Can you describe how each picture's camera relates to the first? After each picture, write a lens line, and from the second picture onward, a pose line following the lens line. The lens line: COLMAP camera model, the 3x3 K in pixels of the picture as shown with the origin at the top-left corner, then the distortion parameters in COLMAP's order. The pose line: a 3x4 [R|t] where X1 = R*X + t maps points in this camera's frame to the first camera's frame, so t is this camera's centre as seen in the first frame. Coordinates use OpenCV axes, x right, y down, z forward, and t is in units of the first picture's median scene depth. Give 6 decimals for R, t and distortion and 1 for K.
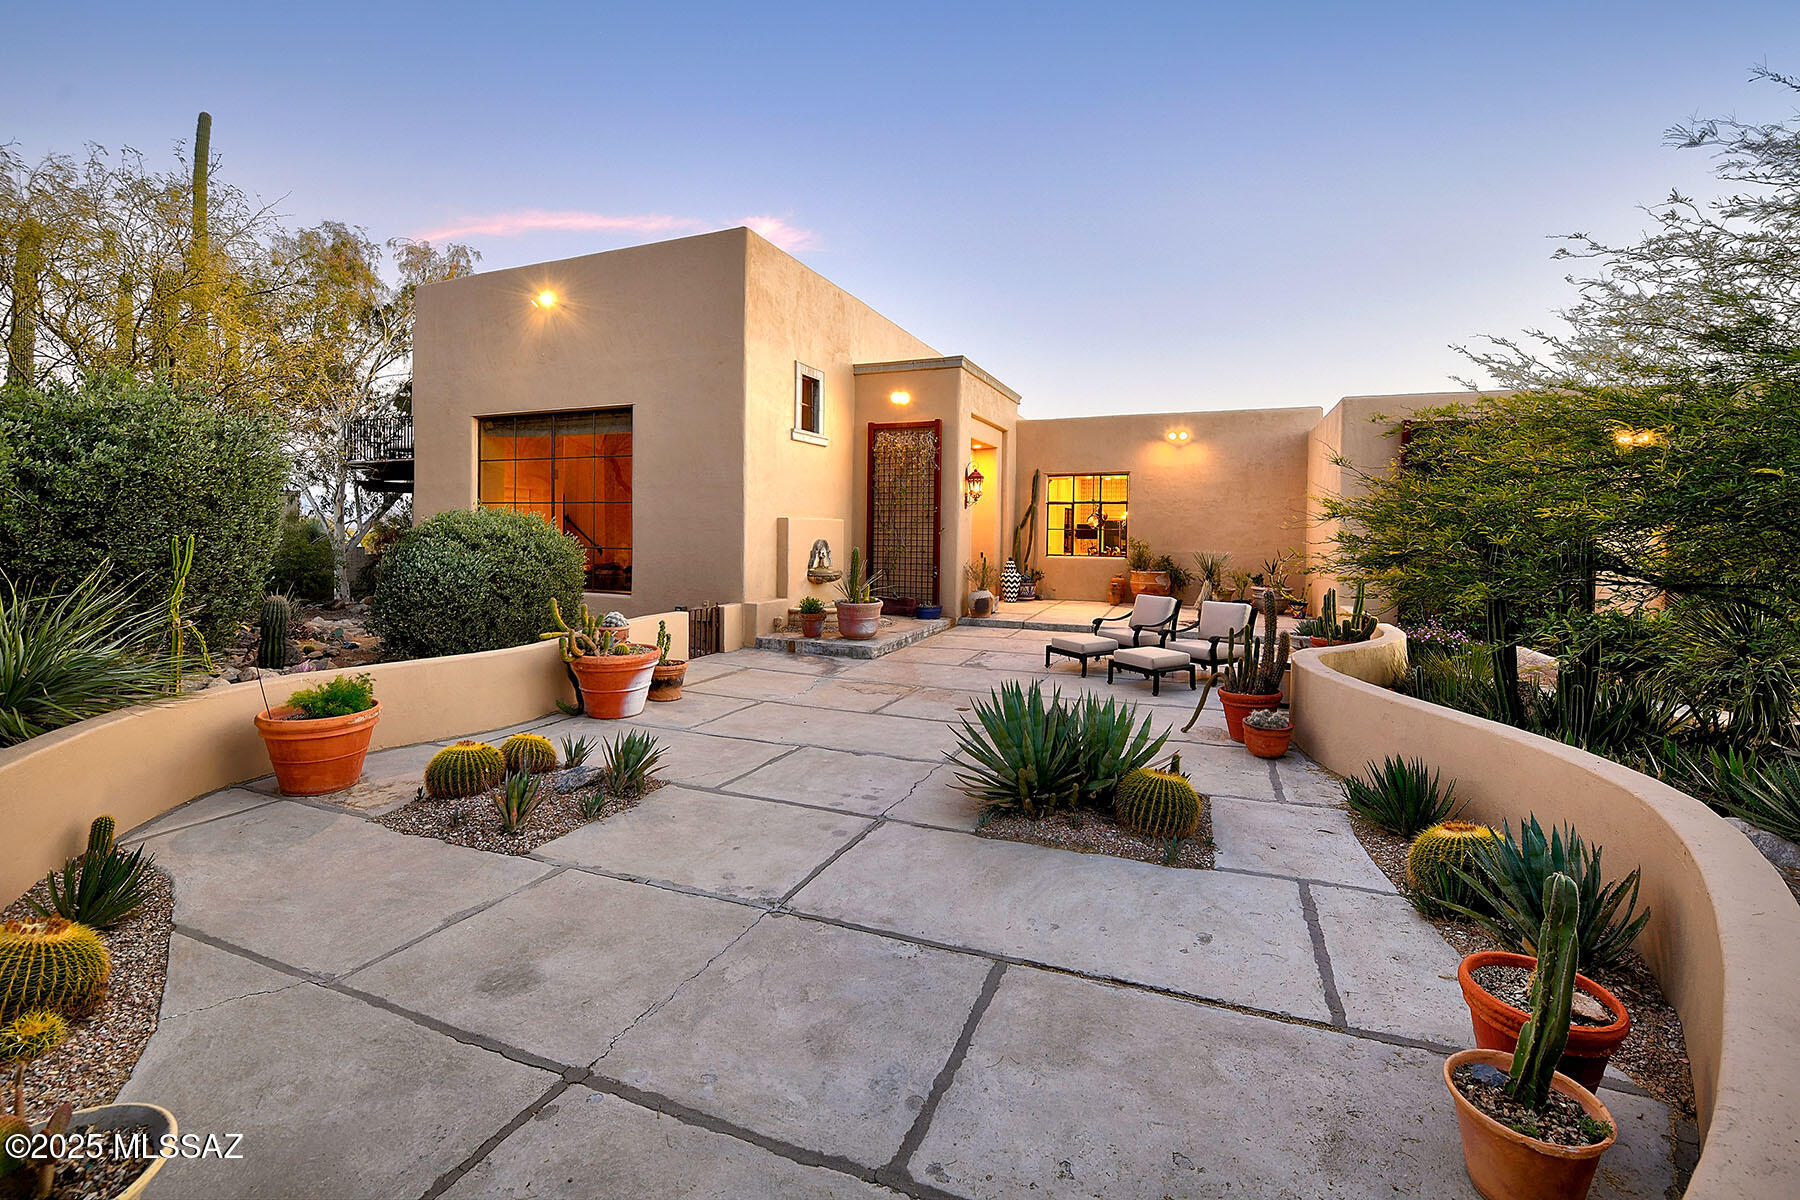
lens RADIAL K [[763.2, 0, 871.0], [0, 763.2, 556.6], [0, 0, 1]] dist [-0.001890, -0.000431]
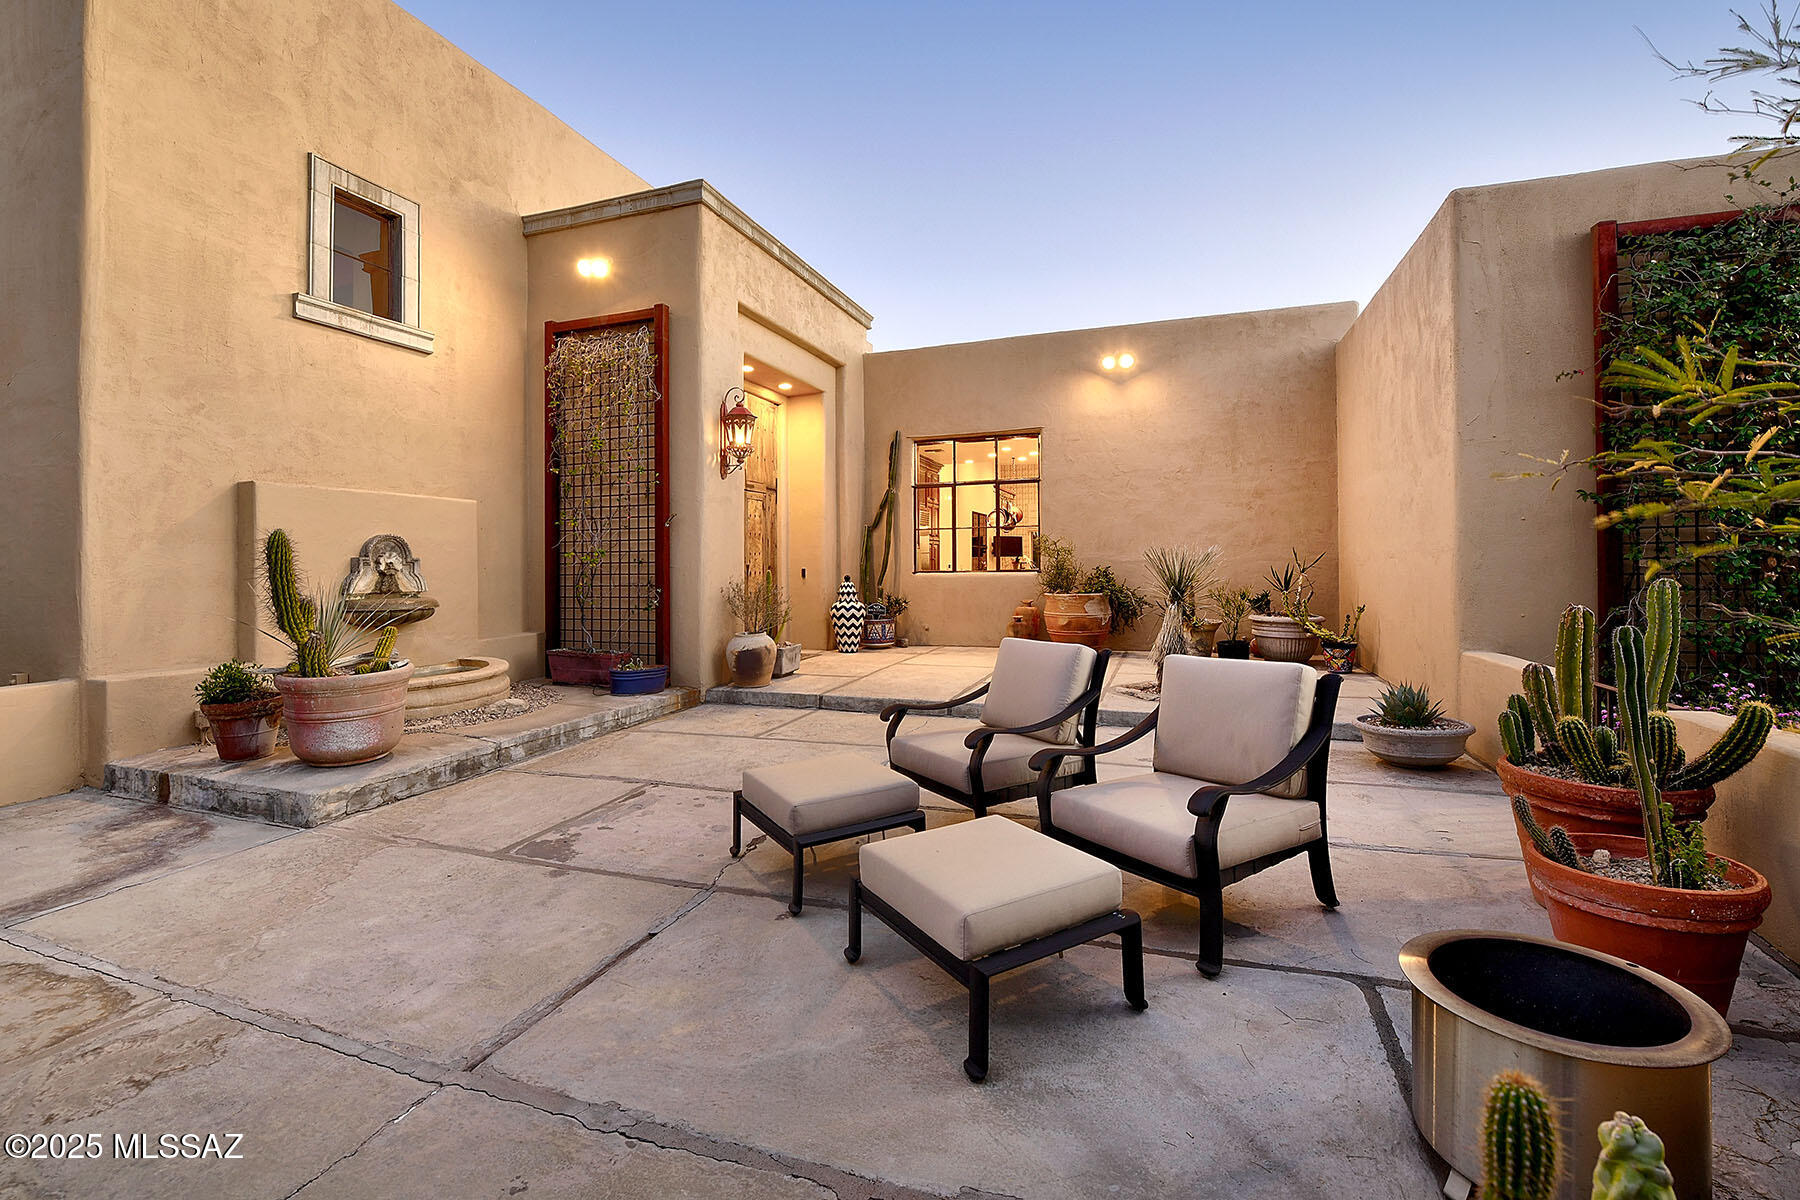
lens RADIAL K [[763.4, 0, 906.1], [0, 763.4, 583.9], [0, 0, 1]] dist [-0.018385, -0.000712]
pose [[0.996457, -0.016791, 0.082410, 0.205793], [0.018292, 0.999680, -0.017495, 0.021074], [-0.082089, 0.018941, 0.996445, 0.471963]]
